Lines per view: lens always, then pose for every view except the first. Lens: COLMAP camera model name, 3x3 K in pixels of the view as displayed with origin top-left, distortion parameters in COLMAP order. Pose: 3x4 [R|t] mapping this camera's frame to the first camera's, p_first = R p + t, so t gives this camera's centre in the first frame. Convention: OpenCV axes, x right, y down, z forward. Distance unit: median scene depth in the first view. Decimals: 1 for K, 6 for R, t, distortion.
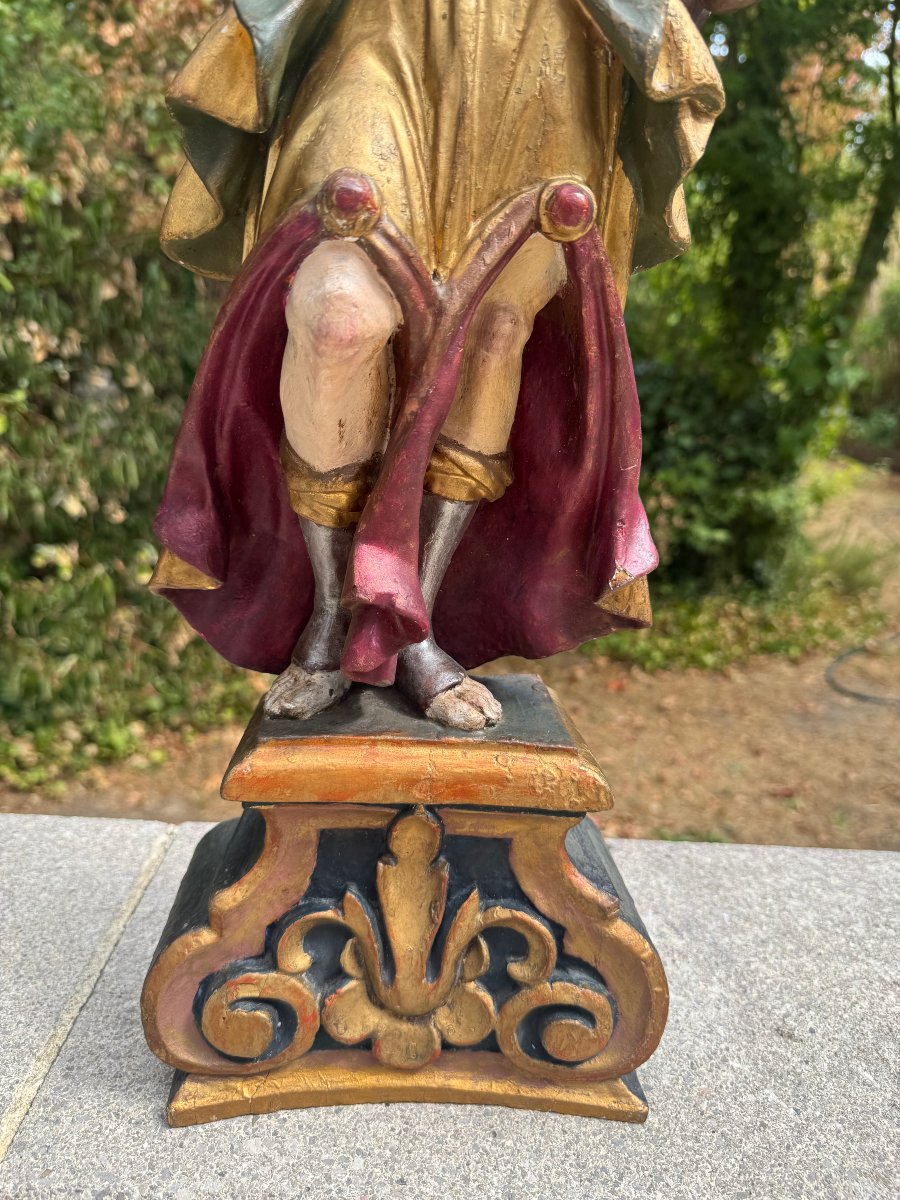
lens RADIAL K [[814.4, 0, 458.1], [0, 814.4, 610.0], [0, 0, 1]] dist [-0.006168, -0.007166]
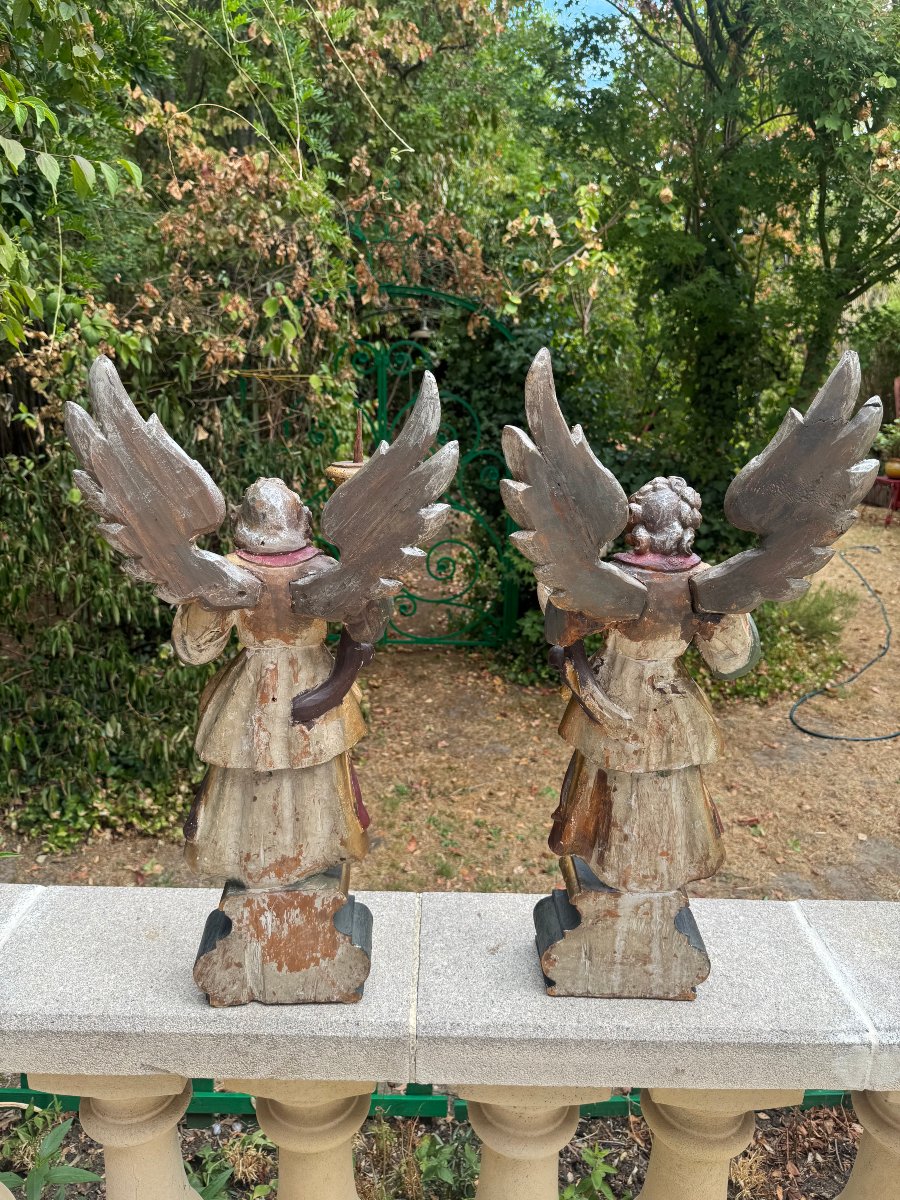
lens RADIAL K [[814.4, 0, 446.6], [0, 814.4, 588.3], [0, 0, 1]] dist [-0.006168, -0.007166]
pose [[0.999667, -0.024282, -0.008755, -0.360656], [0.023978, 0.999156, -0.033360, -0.823540], [0.009558, 0.033139, 0.999405, -2.097365]]
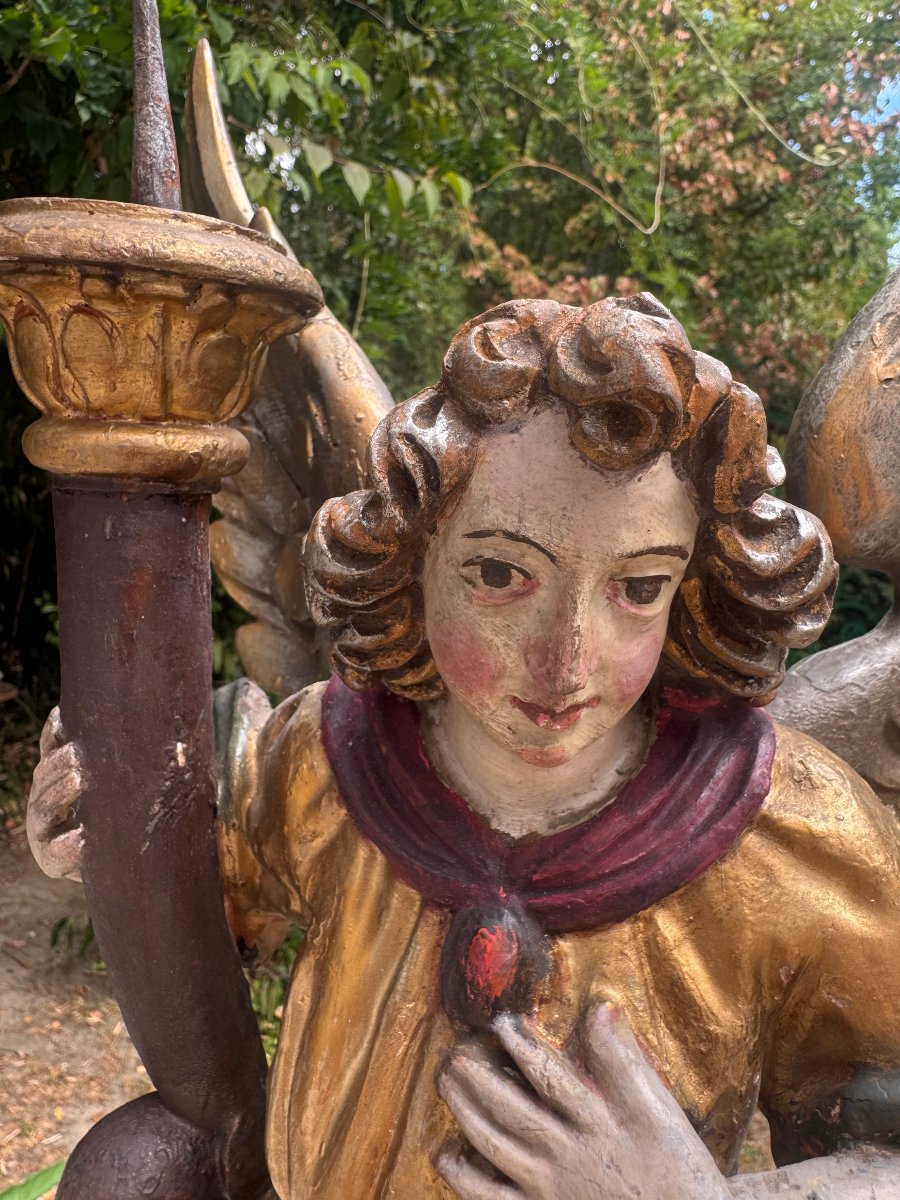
lens RADIAL K [[814.4, 0, 437.3], [0, 814.4, 533.4], [0, 0, 1]] dist [-0.006168, -0.007166]
pose [[0.930377, 0.003857, -0.366584, -1.092869], [-0.109891, 0.956898, -0.268831, -1.075594], [0.349746, 0.290398, 0.890700, 0.177595]]
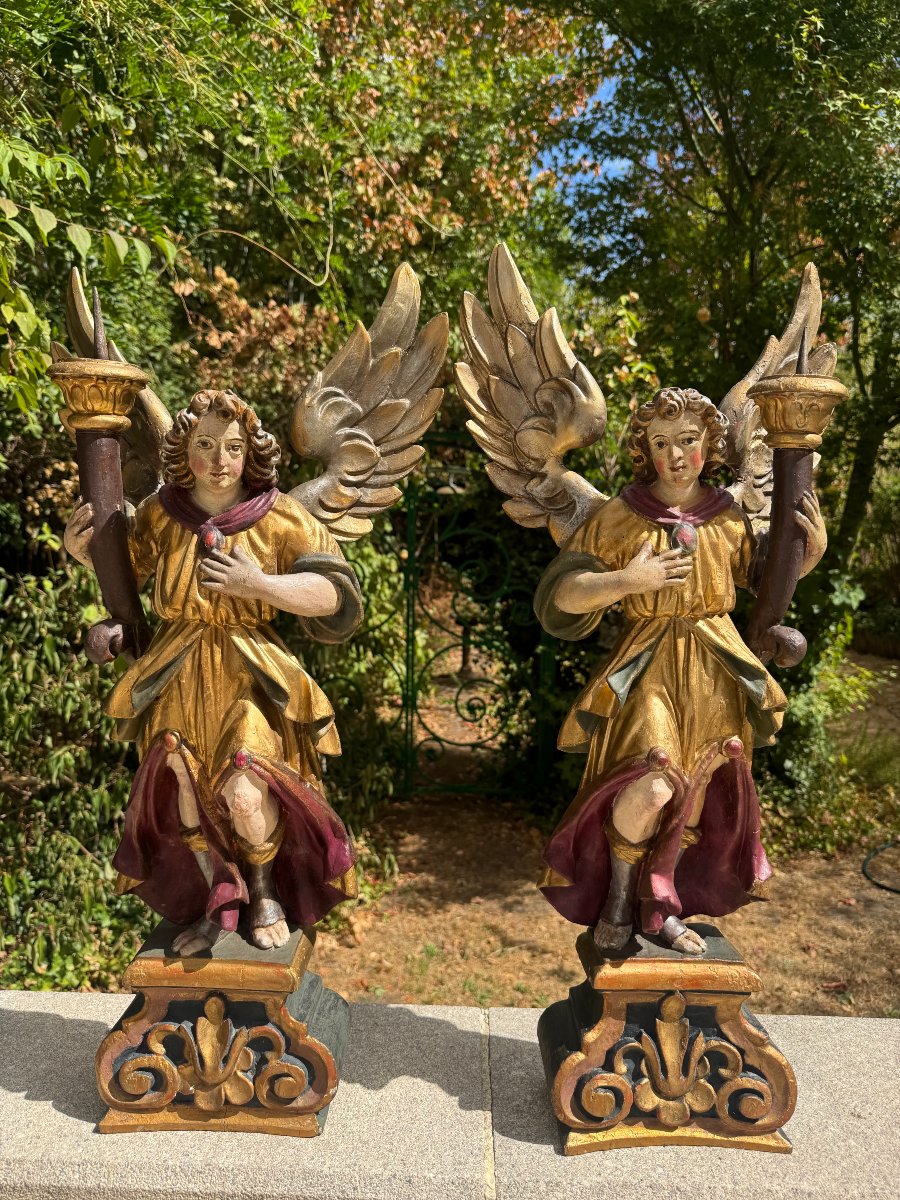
lens RADIAL K [[814.4, 0, 444.1], [0, 814.4, 621.7], [0, 0, 1]] dist [-0.006168, -0.007166]
pose [[0.999056, -0.029637, -0.031769, -0.556534], [0.022345, 0.977597, -0.209297, -0.282201], [0.037260, 0.208390, 0.977336, -1.347937]]
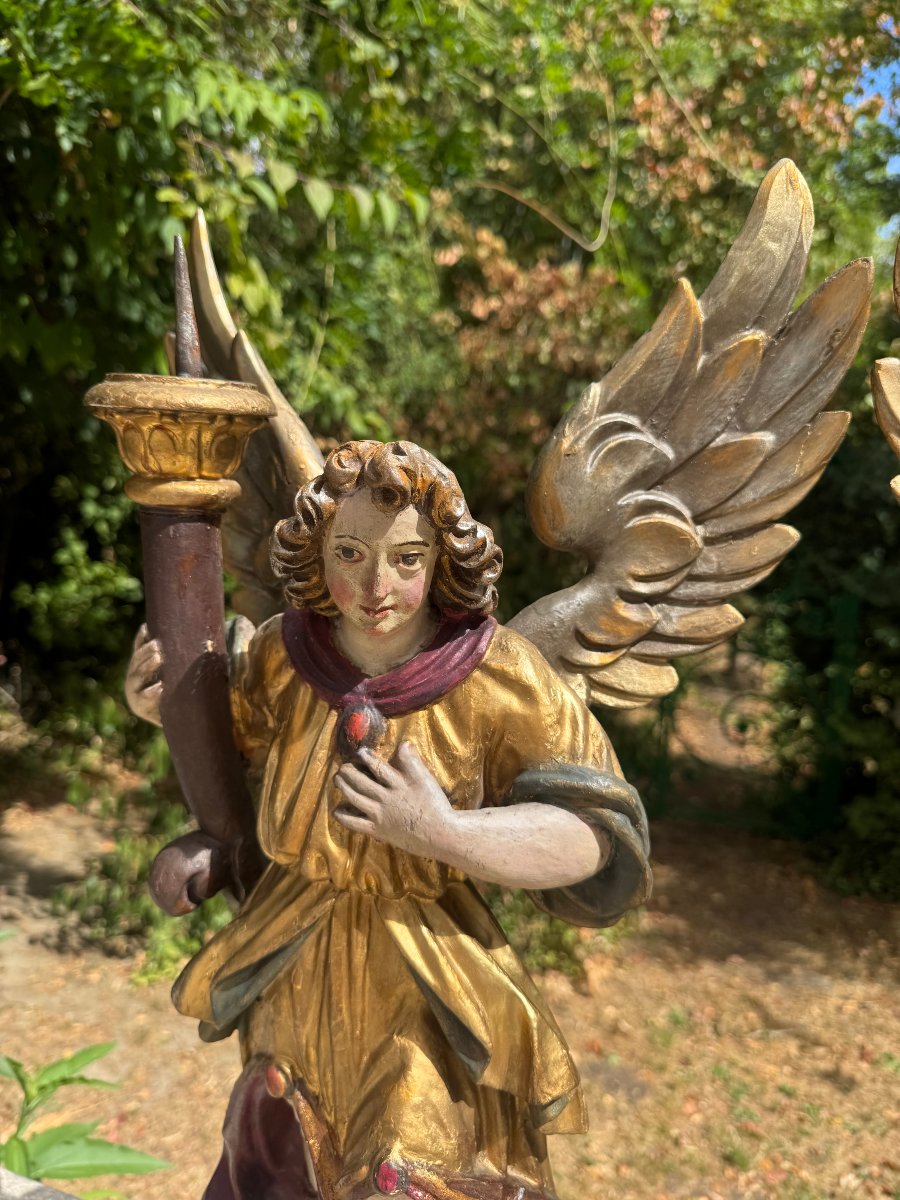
lens RADIAL K [[814.4, 0, 460.1], [0, 814.4, 609.7], [0, 0, 1]] dist [-0.006168, -0.007166]
pose [[0.948131, 0.037764, -0.315630, -0.768011], [-0.095779, 0.980713, -0.170375, -0.944423], [0.303109, 0.191768, 0.933461, -0.317195]]
